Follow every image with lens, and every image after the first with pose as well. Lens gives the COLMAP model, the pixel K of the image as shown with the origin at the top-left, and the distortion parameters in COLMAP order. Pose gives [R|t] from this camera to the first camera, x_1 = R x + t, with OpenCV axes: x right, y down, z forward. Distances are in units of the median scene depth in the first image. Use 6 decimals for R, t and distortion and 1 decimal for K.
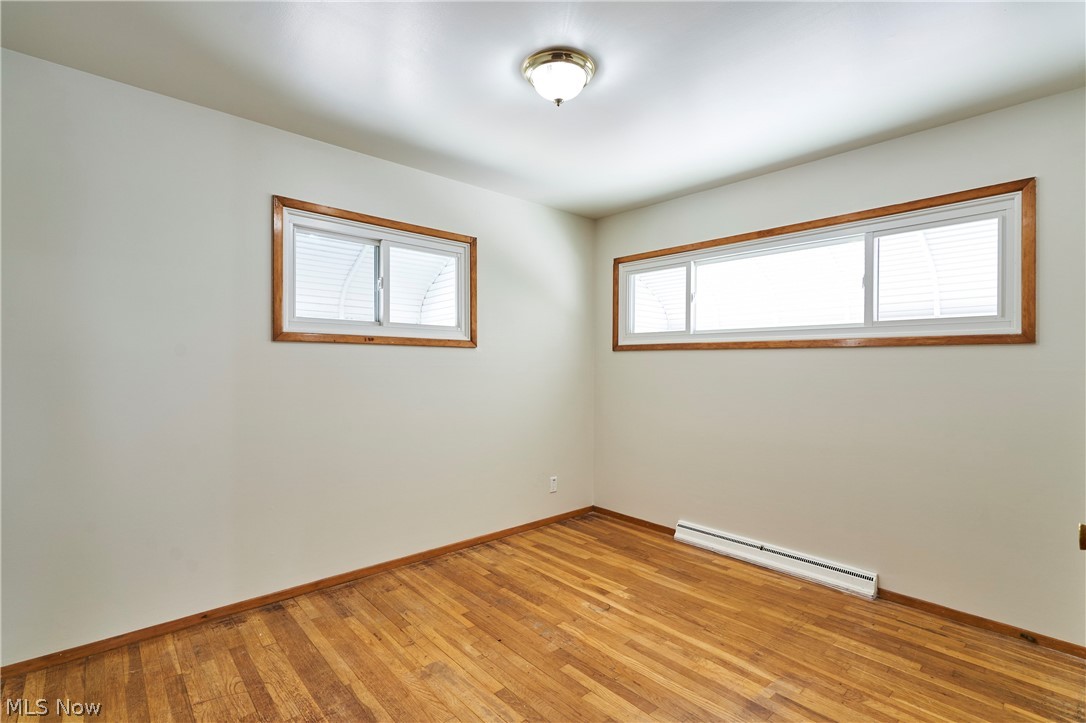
lens RADIAL K [[504.5, 0, 543.1], [0, 504.5, 364.1], [0, 0, 1]] dist [-0.000612, -0.000140]
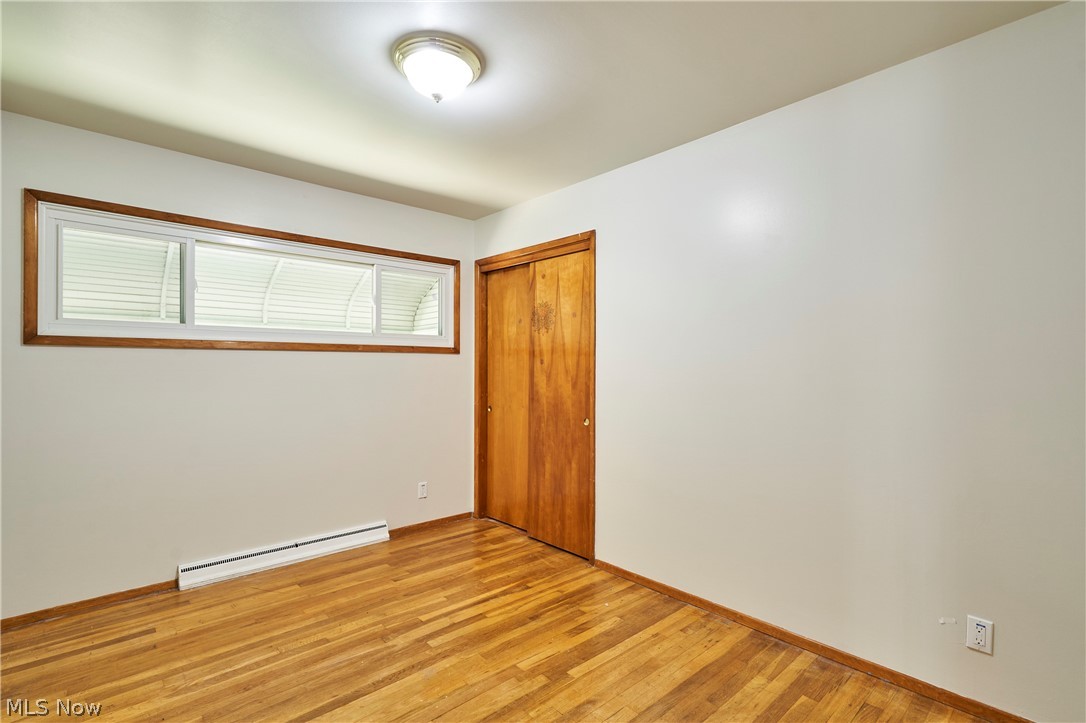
lens RADIAL K [[504.5, 0, 543.1], [0, 504.5, 364.1], [0, 0, 1]] dist [-0.000612, -0.000140]
pose [[-0.004402, 0.001569, 0.999989, -0.587030], [0.000846, 0.999998, -0.001565, 0.000654], [-0.999990, 0.000839, -0.004403, 0.507977]]
